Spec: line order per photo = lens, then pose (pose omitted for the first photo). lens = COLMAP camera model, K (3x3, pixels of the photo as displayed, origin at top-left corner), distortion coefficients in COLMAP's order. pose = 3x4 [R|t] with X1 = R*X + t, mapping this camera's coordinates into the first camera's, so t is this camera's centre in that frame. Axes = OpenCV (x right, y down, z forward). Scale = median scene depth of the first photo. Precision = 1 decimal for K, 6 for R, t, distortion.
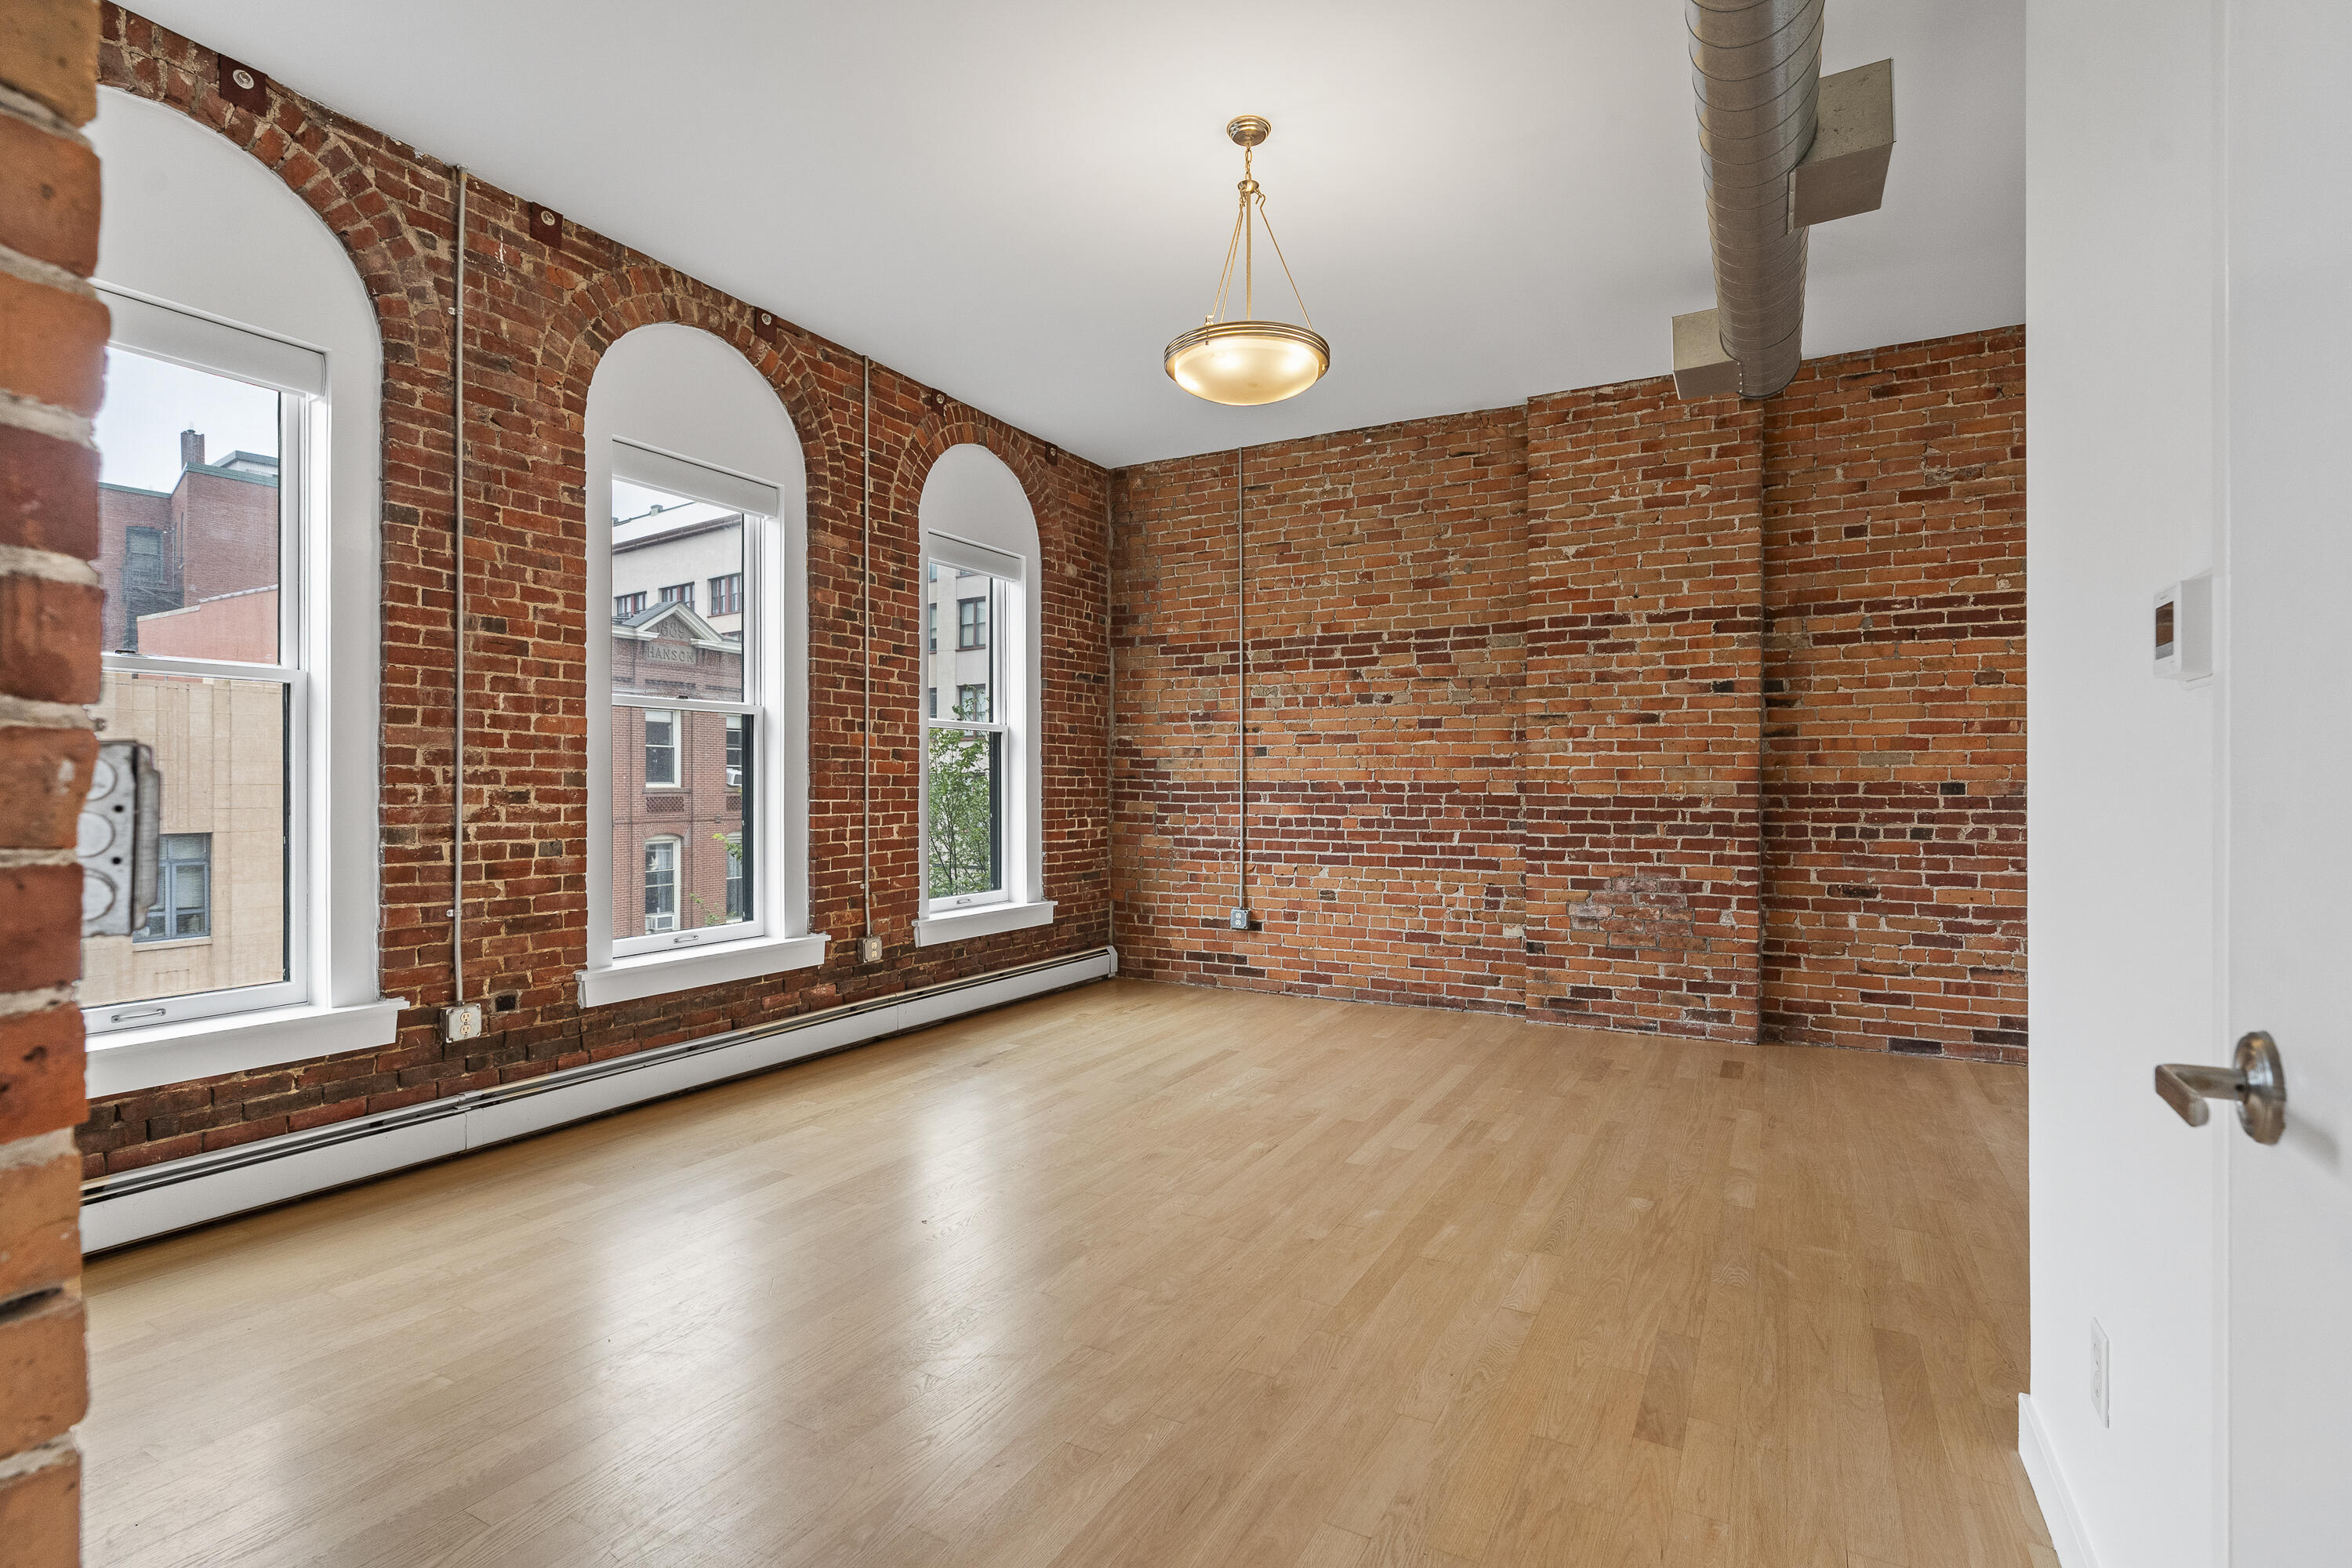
lens RADIAL K [[1104.1, 0, 1143.8], [0, 1104.1, 786.5], [0, 0, 1]] dist [-0.006421, 0.000775]
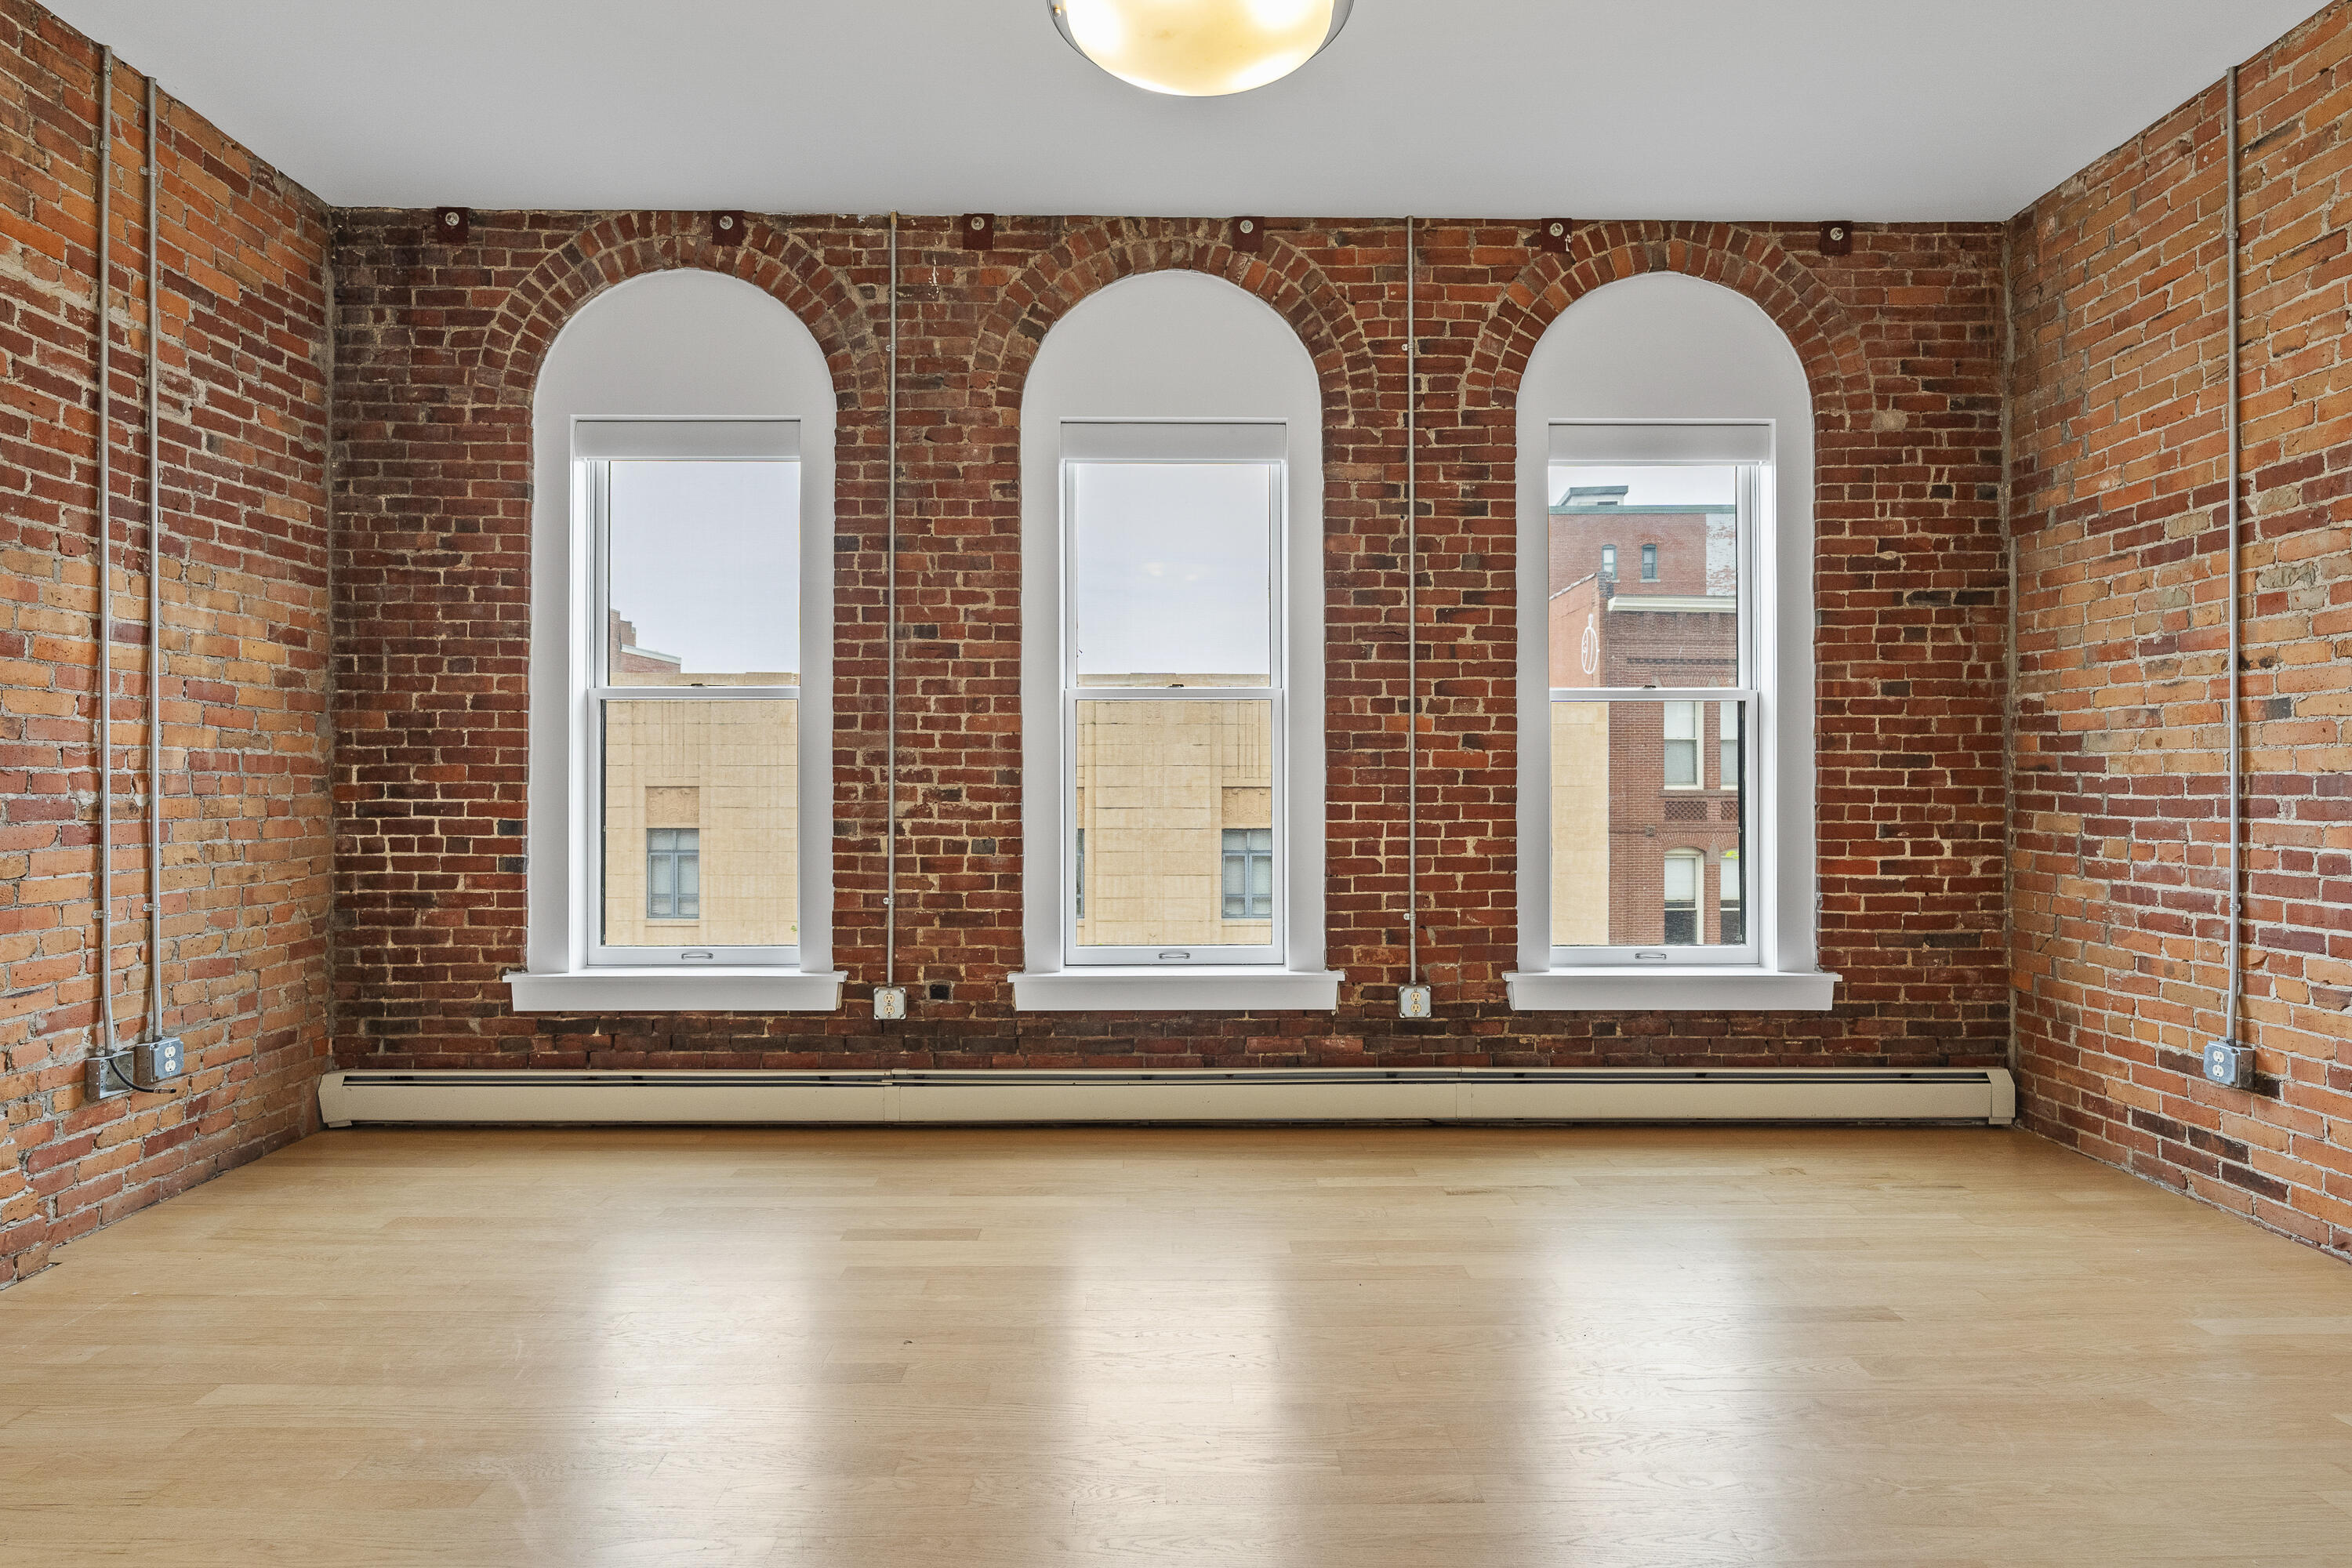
lens RADIAL K [[1211.2, 0, 1170.6], [0, 1211.2, 784.1], [0, 0, 1]] dist [-0.007319, 0.003413]
pose [[0.514116, -0.001317, -0.857720, 0.389750], [-0.000386, 0.999998, -0.001767, 0.001089], [0.857721, 0.001240, 0.514115, 0.449404]]
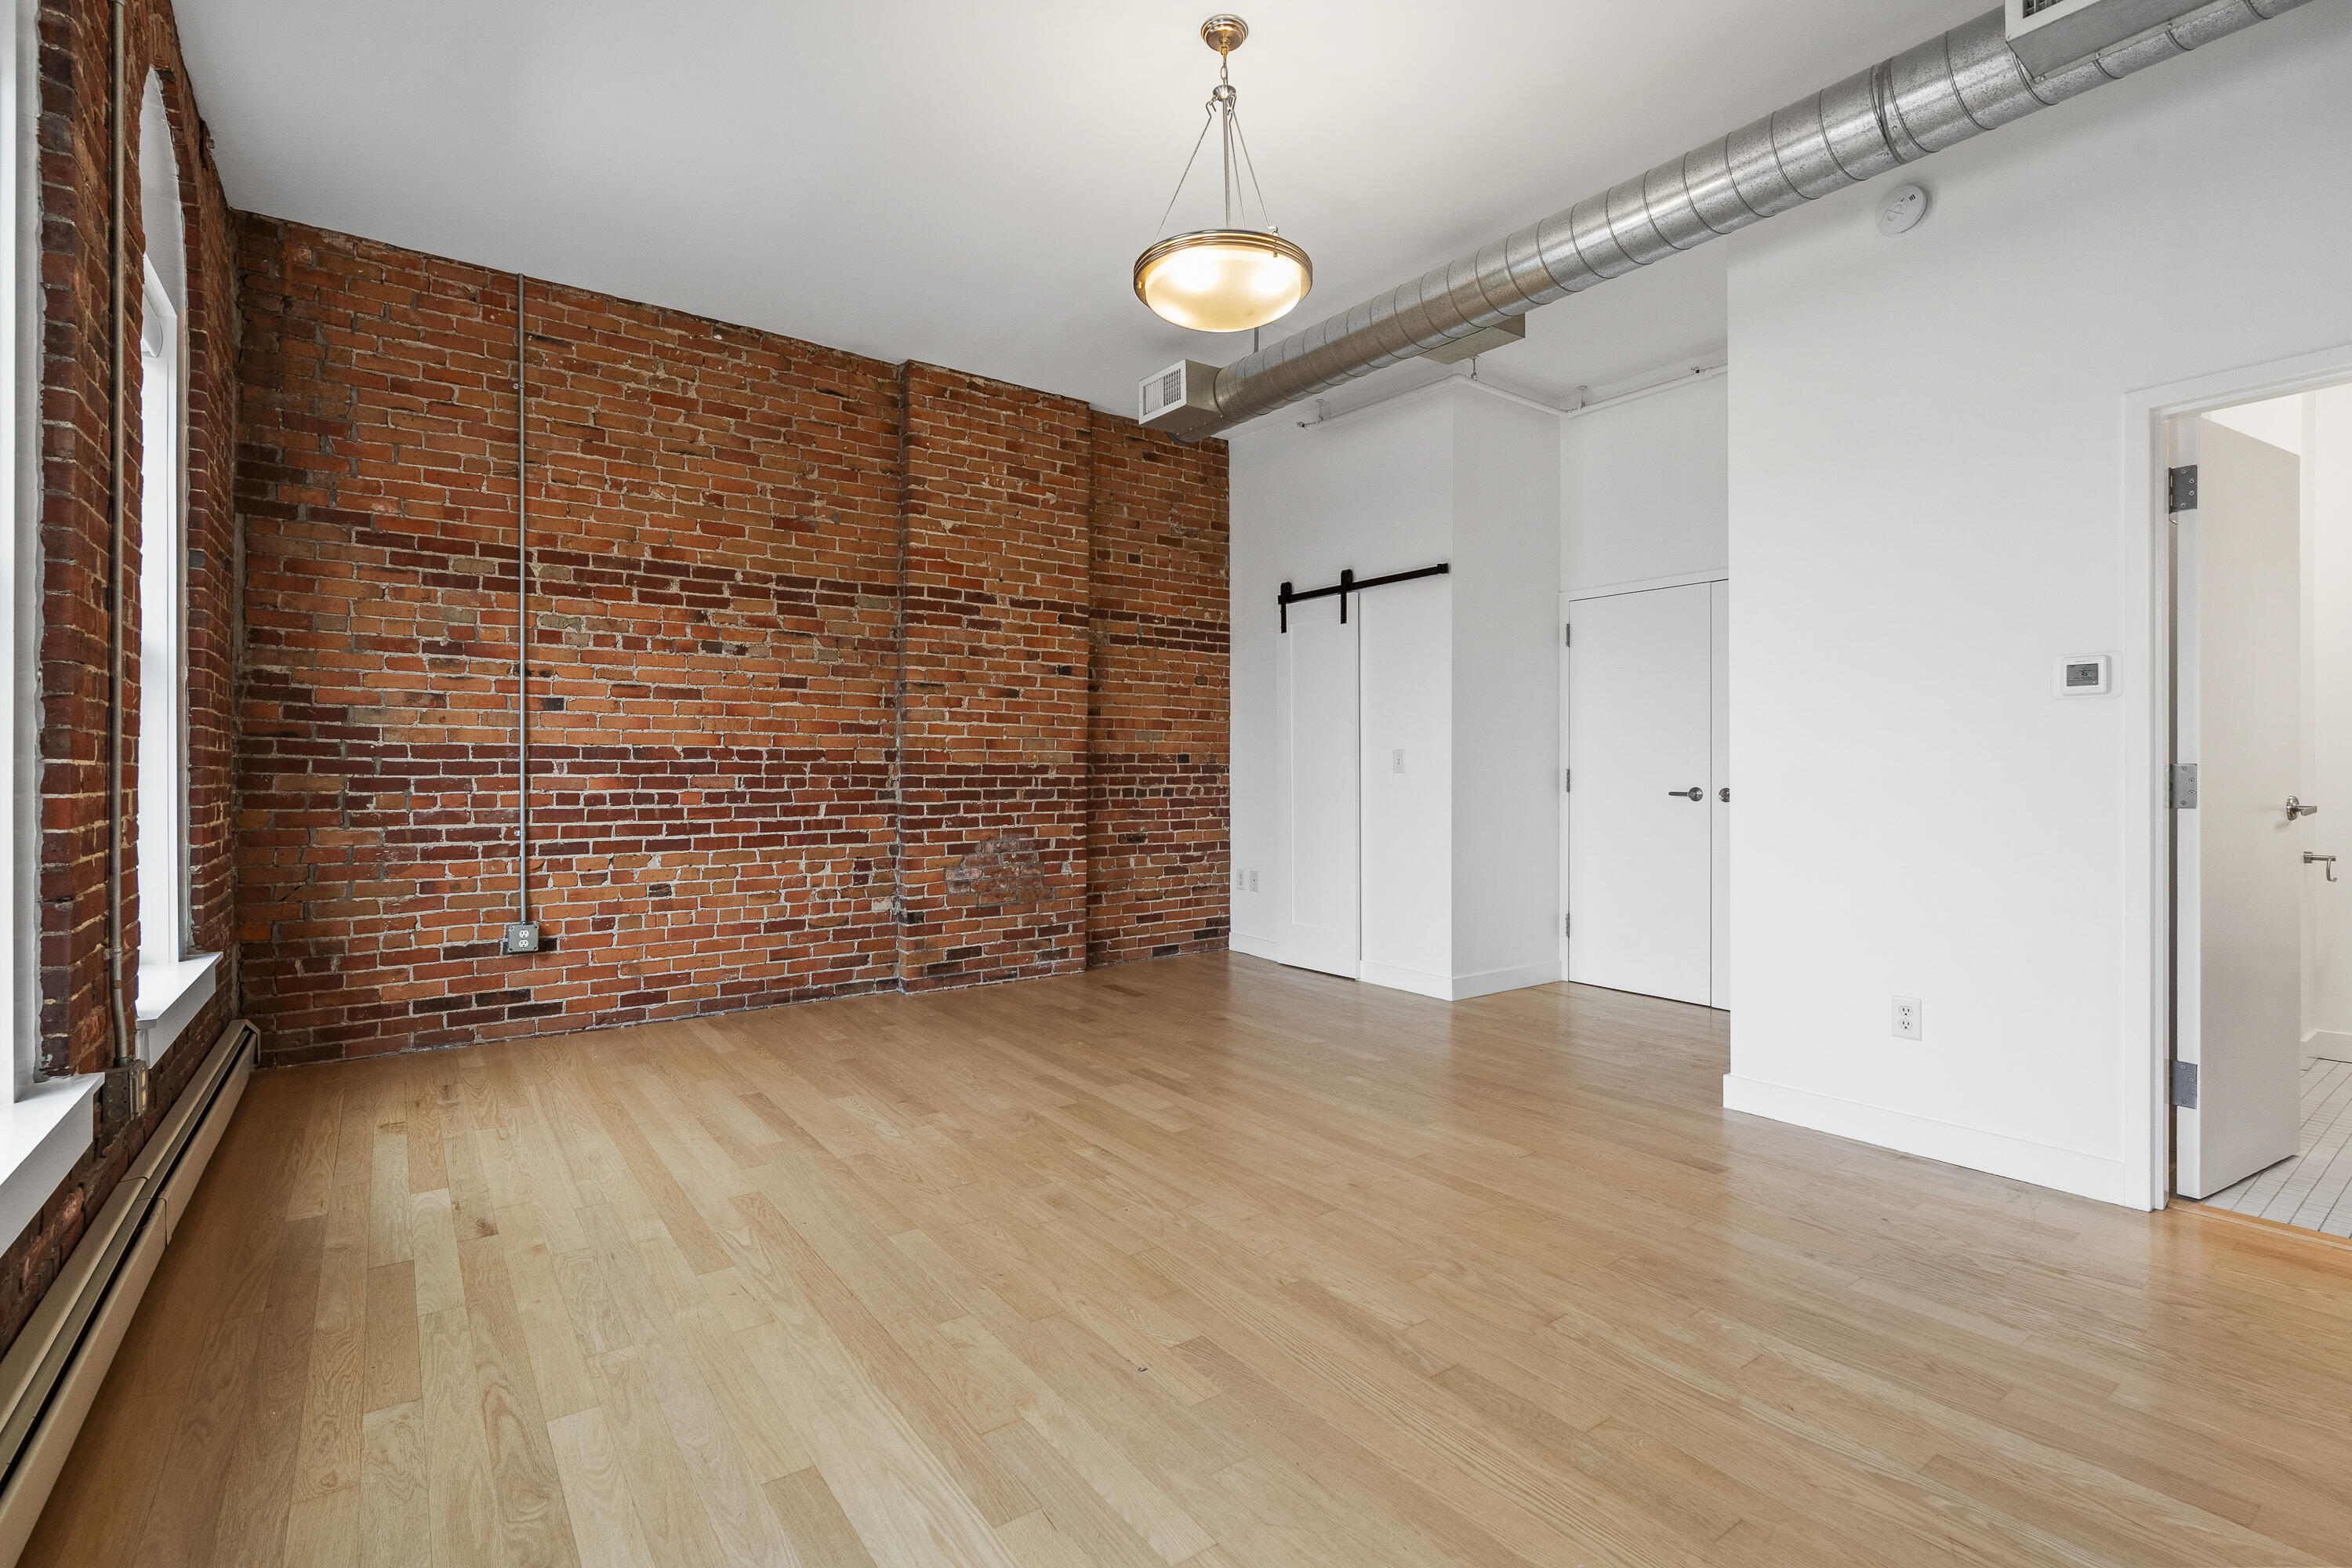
lens RADIAL K [[1095.8, 0, 1153.4], [0, 1095.8, 767.6], [0, 0, 1]] dist [-0.008435, 0.002674]
pose [[0.411442, 0.002941, 0.911431, -0.504360], [0.000719, 0.999993, -0.003551, 0.017075], [-0.911436, 0.002116, 0.411437, 0.445749]]
